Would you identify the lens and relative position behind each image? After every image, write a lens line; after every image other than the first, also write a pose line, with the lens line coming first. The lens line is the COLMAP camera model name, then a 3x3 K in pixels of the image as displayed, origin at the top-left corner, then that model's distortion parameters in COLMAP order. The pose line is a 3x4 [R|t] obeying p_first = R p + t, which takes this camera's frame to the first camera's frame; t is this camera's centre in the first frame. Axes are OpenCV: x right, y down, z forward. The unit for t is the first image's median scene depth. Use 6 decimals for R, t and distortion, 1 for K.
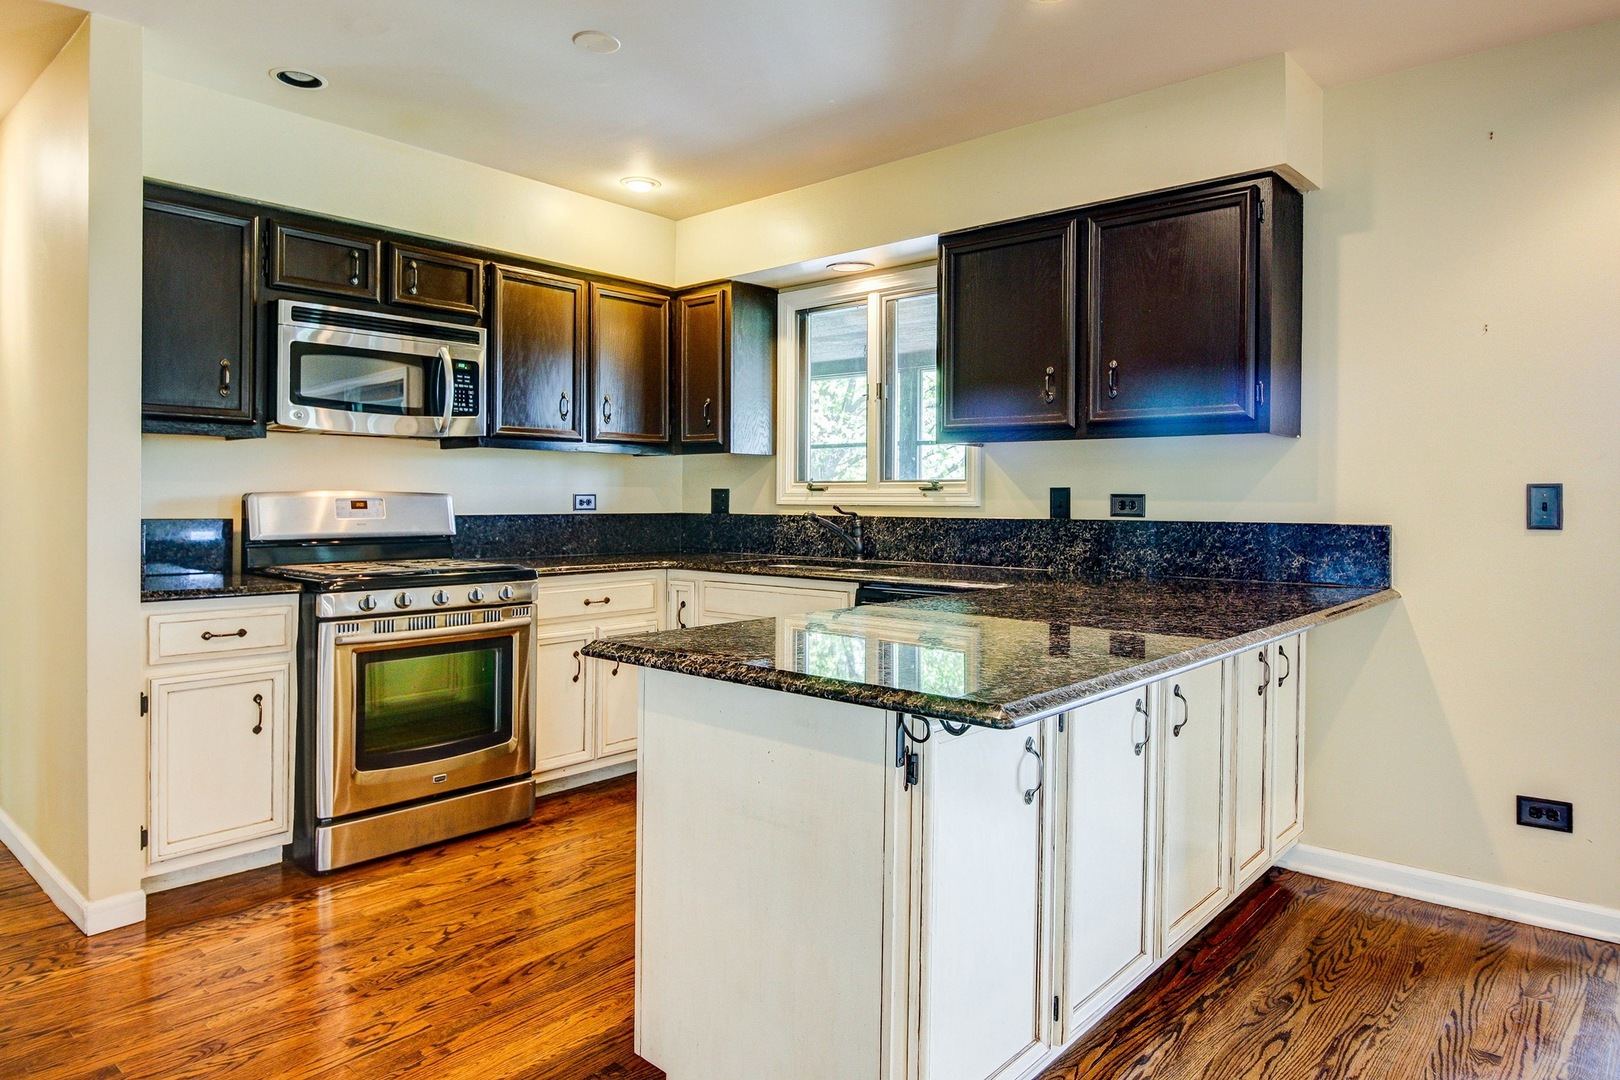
lens RADIAL K [[996.4, 0, 811.3], [0, 996.4, 492.6], [0, 0, 1]] dist [0.001236, -0.013905]
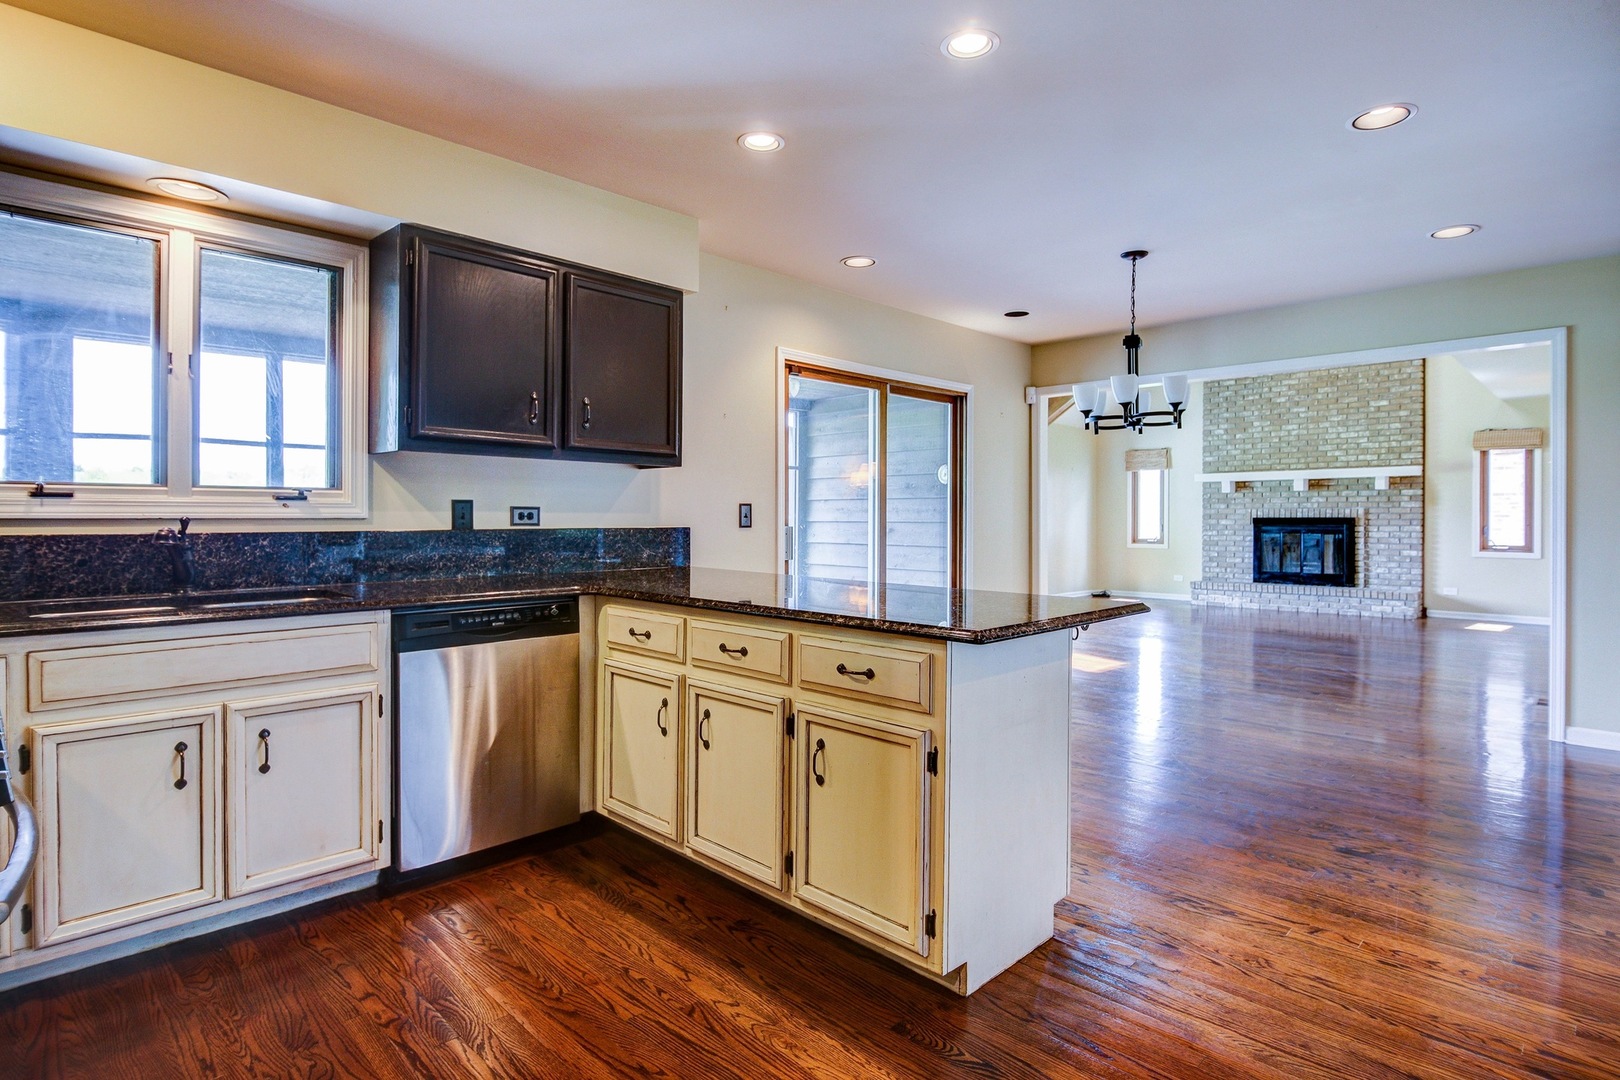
lens RADIAL K [[822.1, 0, 813.7], [0, 822.1, 523.6], [0, 0, 1]] dist [-0.004636, -0.006401]
pose [[0.046630, -0.015148, 0.998797, -0.649887], [-0.009427, 0.999834, 0.015604, 0.003216], [-0.998868, -0.010144, 0.046480, 0.621742]]
